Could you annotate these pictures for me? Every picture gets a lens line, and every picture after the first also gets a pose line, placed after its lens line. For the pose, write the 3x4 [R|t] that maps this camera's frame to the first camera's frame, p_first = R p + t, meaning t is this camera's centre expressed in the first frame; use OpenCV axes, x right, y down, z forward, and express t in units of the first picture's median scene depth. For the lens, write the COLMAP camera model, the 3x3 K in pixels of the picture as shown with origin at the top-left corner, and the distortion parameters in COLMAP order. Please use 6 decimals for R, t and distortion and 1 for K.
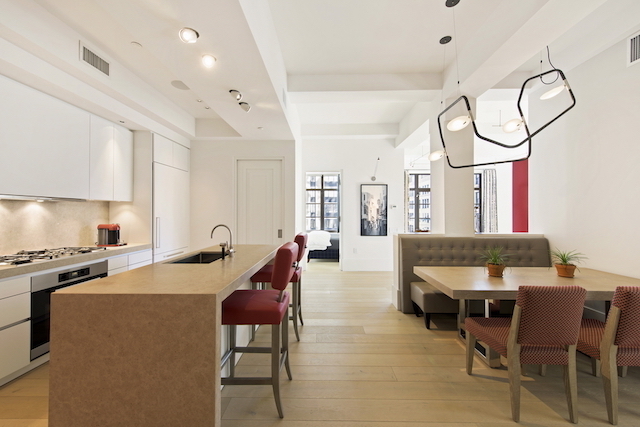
lens RADIAL K [[255.9, 0, 319.6], [0, 255.9, 208.8], [0, 0, 1]] dist [-0.000019, 0.000115]
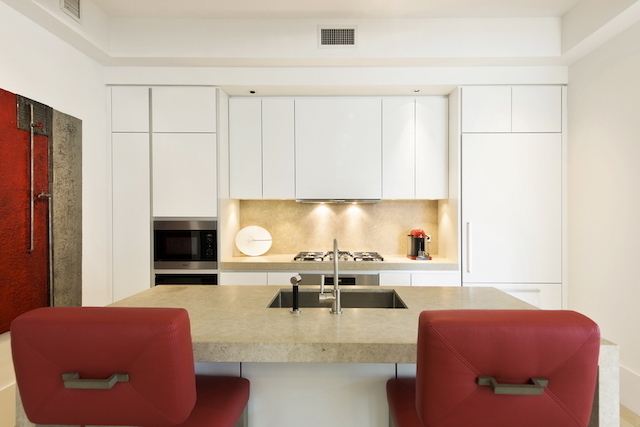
lens RADIAL K [[336.8, 0, 321.4], [0, 336.8, 218.7], [0, 0, 1]] dist [0.004425, 0.000321]
pose [[-0.009332, 0.014353, -0.999853, 0.224753], [0.012802, 0.999817, 0.014233, 0.009695], [0.999875, -0.012667, -0.009514, 0.838129]]
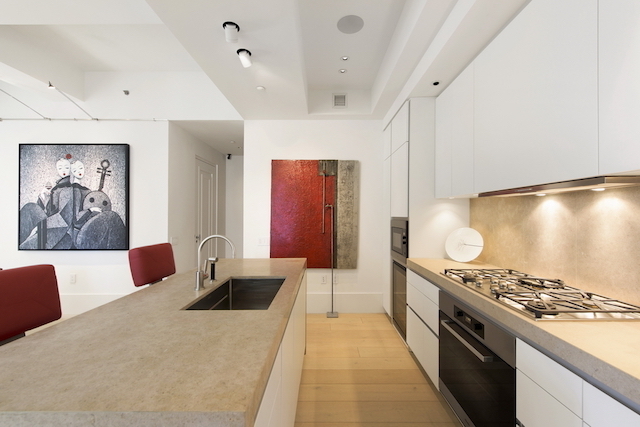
lens RADIAL K [[251.3, 0, 320.4], [0, 251.3, 216.4], [0, 0, 1]] dist [0.000242, 0.000009]
pose [[-0.999760, 0.003982, -0.021545, -0.537544], [0.004242, 0.999918, -0.012064, 0.021634], [0.021495, -0.012153, -0.999695, 1.384923]]
